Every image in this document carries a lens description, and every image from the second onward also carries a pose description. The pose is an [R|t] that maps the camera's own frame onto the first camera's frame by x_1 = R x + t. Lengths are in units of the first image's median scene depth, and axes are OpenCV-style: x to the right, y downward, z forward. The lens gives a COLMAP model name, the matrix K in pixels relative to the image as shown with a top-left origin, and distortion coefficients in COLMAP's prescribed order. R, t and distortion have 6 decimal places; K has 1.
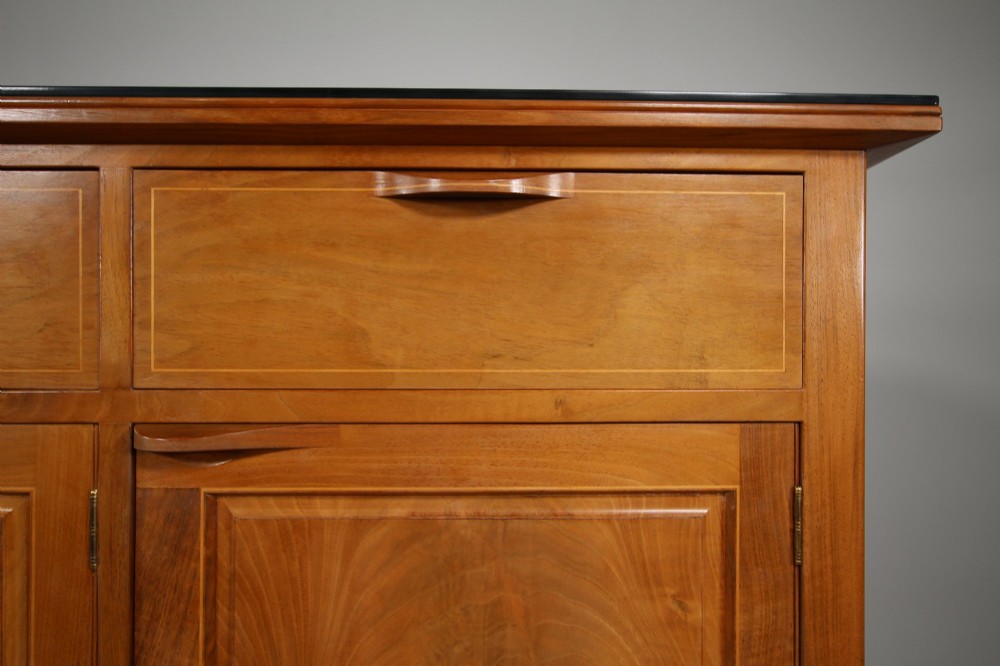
lens RADIAL K [[840.4, 0, 500.0], [0, 840.4, 333.0], [0, 0, 1]] dist [-0.003383, 0.011857]
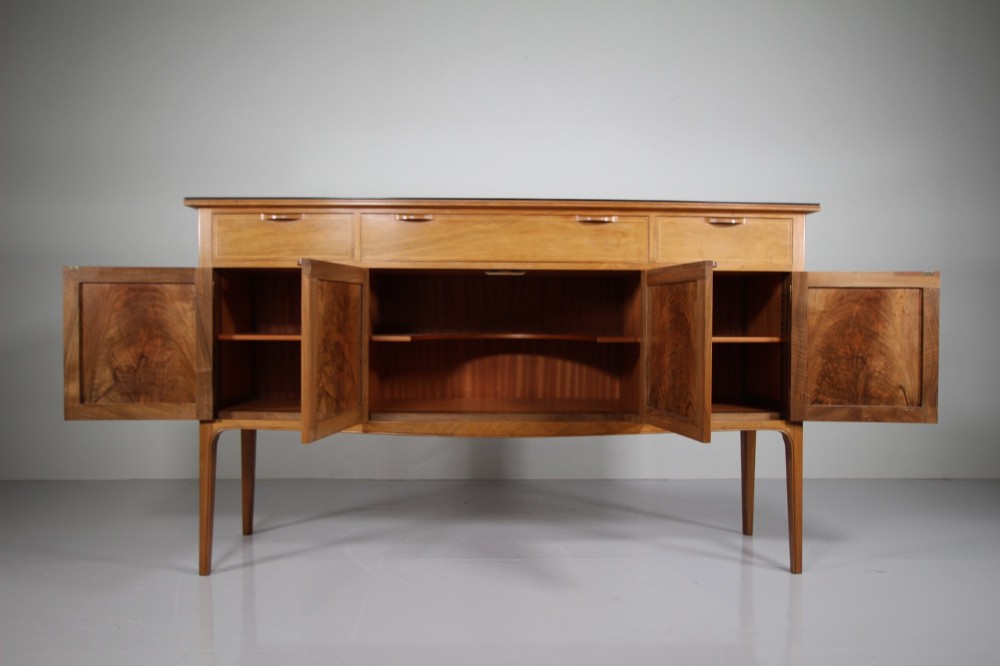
lens RADIAL K [[840.4, 0, 500.0], [0, 840.4, 333.0], [0, 0, 1]] dist [-0.003383, 0.011857]
pose [[0.995988, 0.002167, 0.089463, -1.707430], [-0.003276, 0.999920, 0.012252, 0.400674], [-0.089430, -0.012495, 0.995915, -3.587556]]
